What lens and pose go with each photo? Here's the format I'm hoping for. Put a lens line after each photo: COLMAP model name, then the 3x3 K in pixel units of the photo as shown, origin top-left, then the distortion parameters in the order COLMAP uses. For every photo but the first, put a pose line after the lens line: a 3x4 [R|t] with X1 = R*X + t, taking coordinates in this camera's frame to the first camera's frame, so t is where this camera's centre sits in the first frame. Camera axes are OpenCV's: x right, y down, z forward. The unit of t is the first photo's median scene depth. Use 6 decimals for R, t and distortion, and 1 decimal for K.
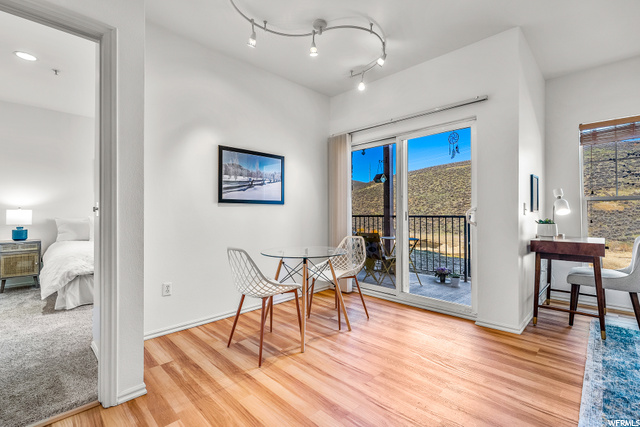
lens RADIAL K [[287.6, 0, 318.0], [0, 287.6, 213.6], [0, 0, 1]] dist [-0.002458, -0.000100]
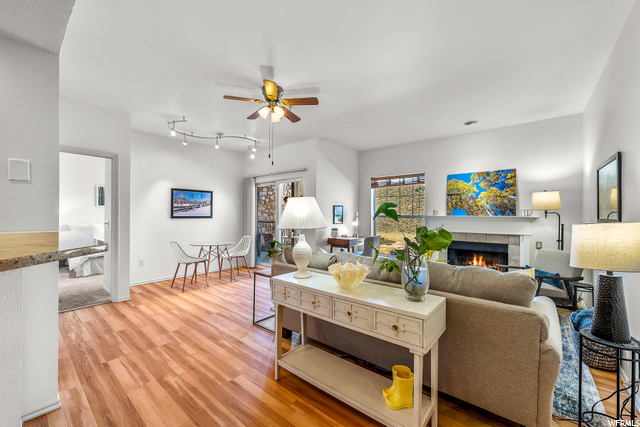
lens RADIAL K [[259.2, 0, 317.4], [0, 259.2, 216.2], [0, 0, 1]] dist [-0.000722, 0.000152]
pose [[0.996030, 0.007924, 0.088659, 0.464423], [-0.008450, 0.999949, 0.005557, -0.068469], [-0.088611, -0.006284, 0.996047, -0.790823]]
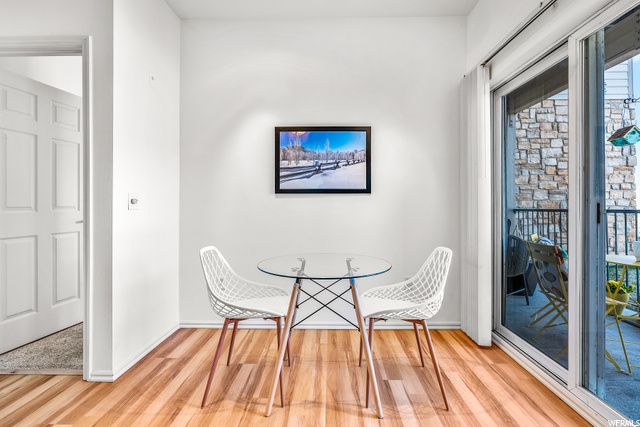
lens RADIAL K [[304.9, 0, 320.8], [0, 304.9, 204.5], [0, 0, 1]] dist [-0.000613, -0.000686]
pose [[0.695375, -0.000320, -0.718647, 0.407582], [-0.003587, 0.999986, -0.003917, -0.001149], [0.718639, 0.005302, 0.695364, 0.454429]]
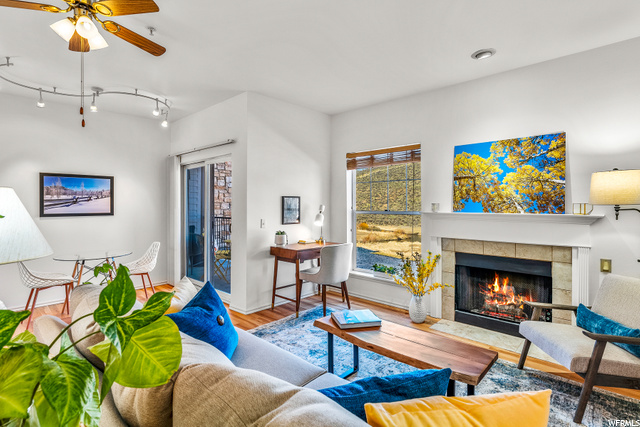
lens RADIAL K [[316.5, 0, 319.6], [0, 316.5, 207.3], [0, 0, 1]] dist [-0.004661, 0.000562]
pose [[0.999533, 0.002857, 0.030439, 0.861170], [-0.003170, 0.999942, 0.010248, -0.099131], [-0.030408, -0.010340, 0.999484, -0.452377]]
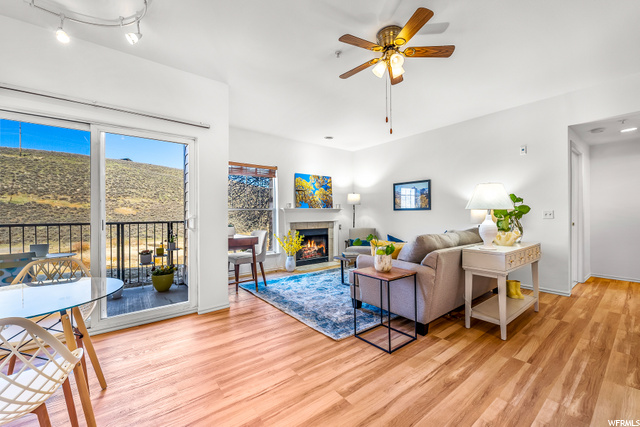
lens RADIAL K [[259.2, 0, 320.5], [0, 259.2, 215.5], [0, 0, 1]] dist [-0.000722, 0.000152]
pose [[0.116084, -0.001529, 0.993238, -0.427776], [0.007079, 0.999975, 0.000712, -0.016854], [-0.993214, 0.006948, 0.116091, 0.362228]]
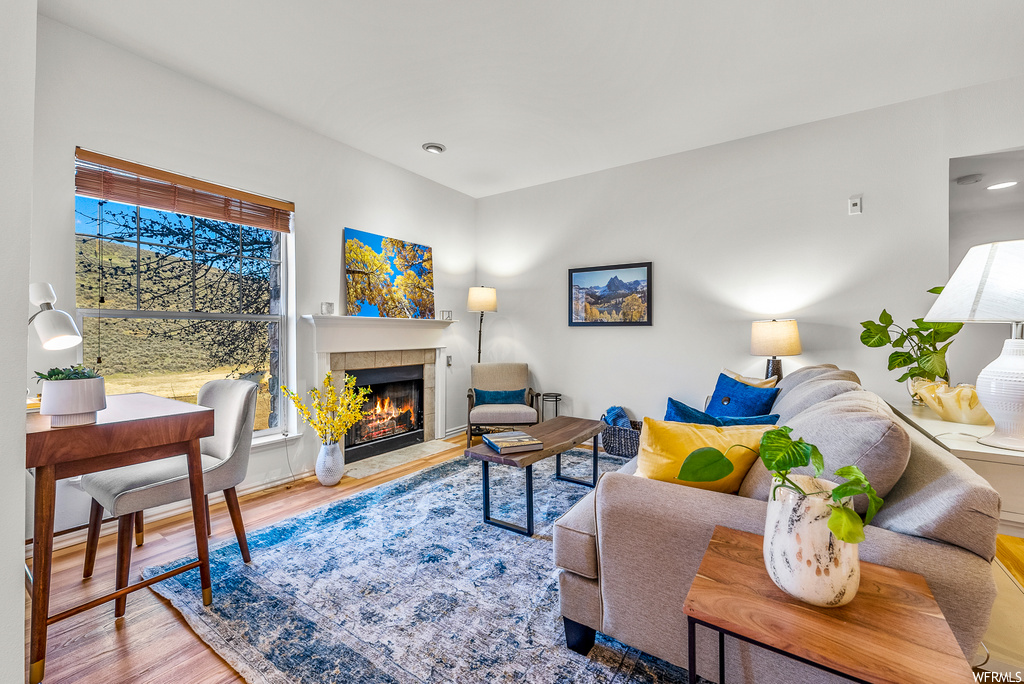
lens RADIAL K [[414.8, 0, 512.5], [0, 414.8, 334.2], [0, 0, 1]] dist [-0.000722, 0.000152]
pose [[-0.195702, 0.000602, 0.980663, 0.161902], [-0.002727, 0.999996, -0.001158, -0.018592], [-0.980660, -0.002901, -0.195699, 0.522186]]
